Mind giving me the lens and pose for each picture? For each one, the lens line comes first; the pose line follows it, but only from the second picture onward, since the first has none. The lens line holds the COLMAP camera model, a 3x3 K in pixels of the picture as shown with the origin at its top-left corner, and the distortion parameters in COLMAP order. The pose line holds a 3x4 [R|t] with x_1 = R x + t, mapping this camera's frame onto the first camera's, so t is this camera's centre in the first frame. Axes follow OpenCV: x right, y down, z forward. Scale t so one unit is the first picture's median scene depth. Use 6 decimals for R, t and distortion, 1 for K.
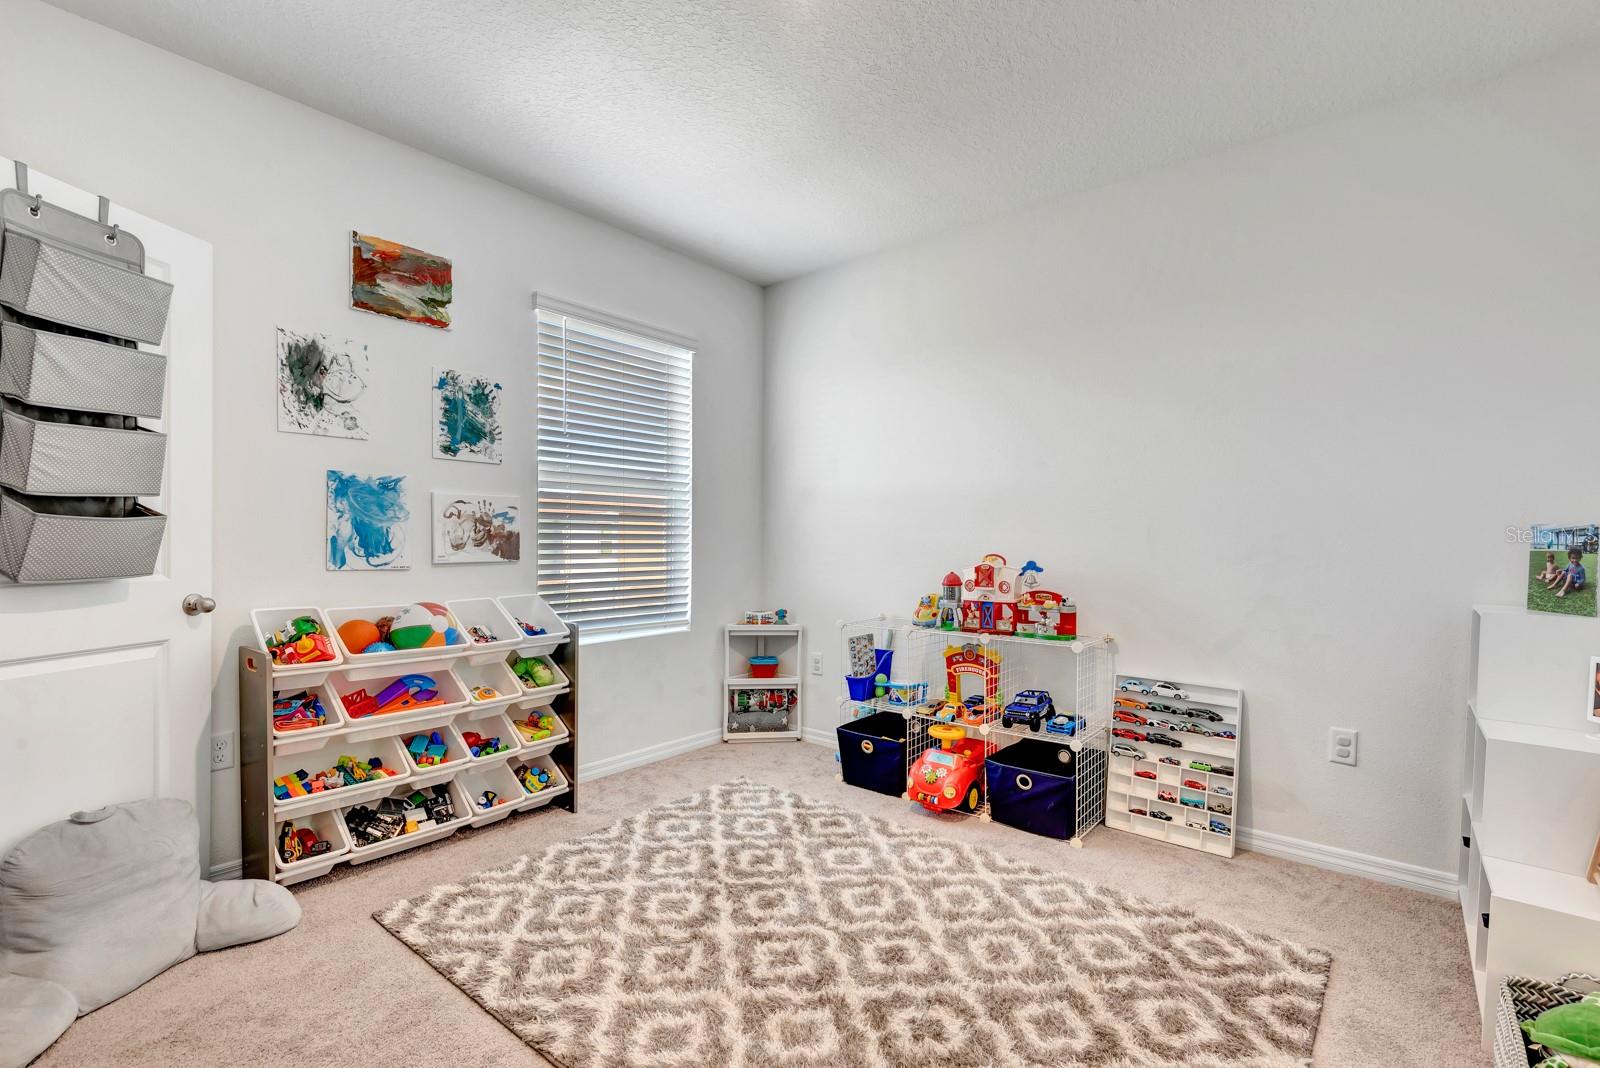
lens RADIAL K [[731.4, 0, 796.6], [0, 731.4, 557.6], [0, 0, 1]] dist [-0.000238, -0.000025]
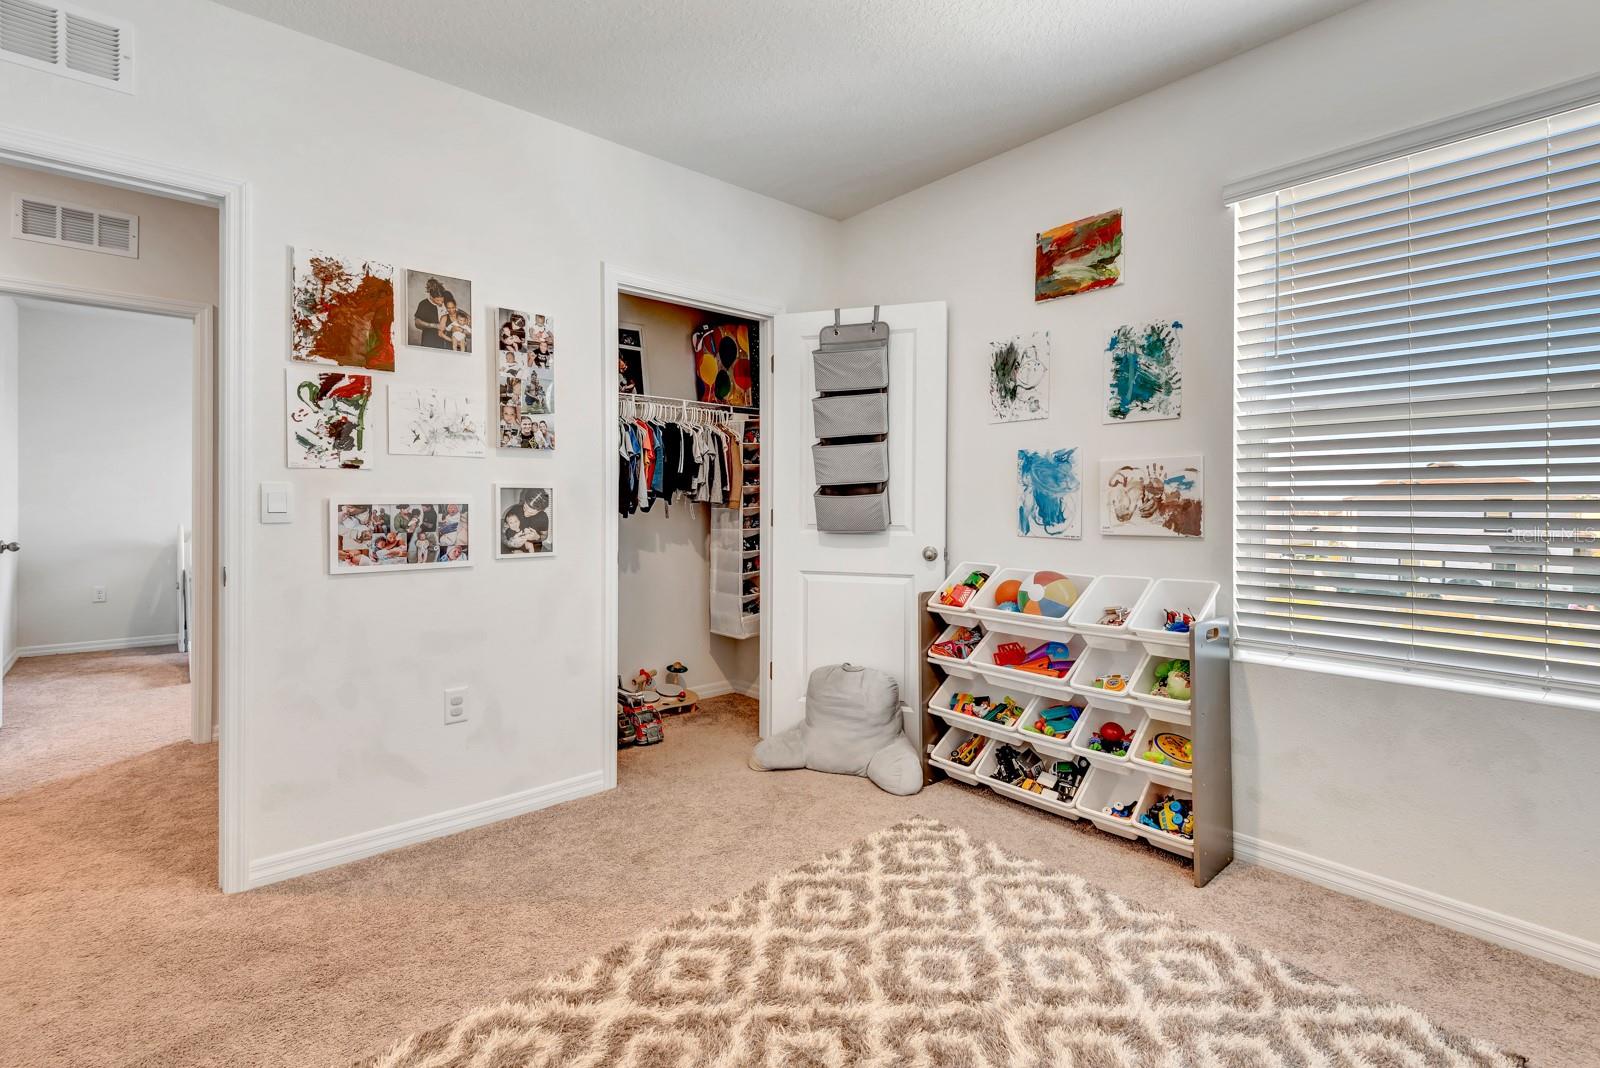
lens RADIAL K [[730.9, 0, 810.3], [0, 730.9, 510.9], [0, 0, 1]] dist [0.029172, -0.019499]
pose [[-0.154286, -0.002188, -0.988024, 0.529335], [-0.029426, 0.999564, 0.002382, -0.014596], [0.987588, 0.029441, -0.154283, 0.799491]]
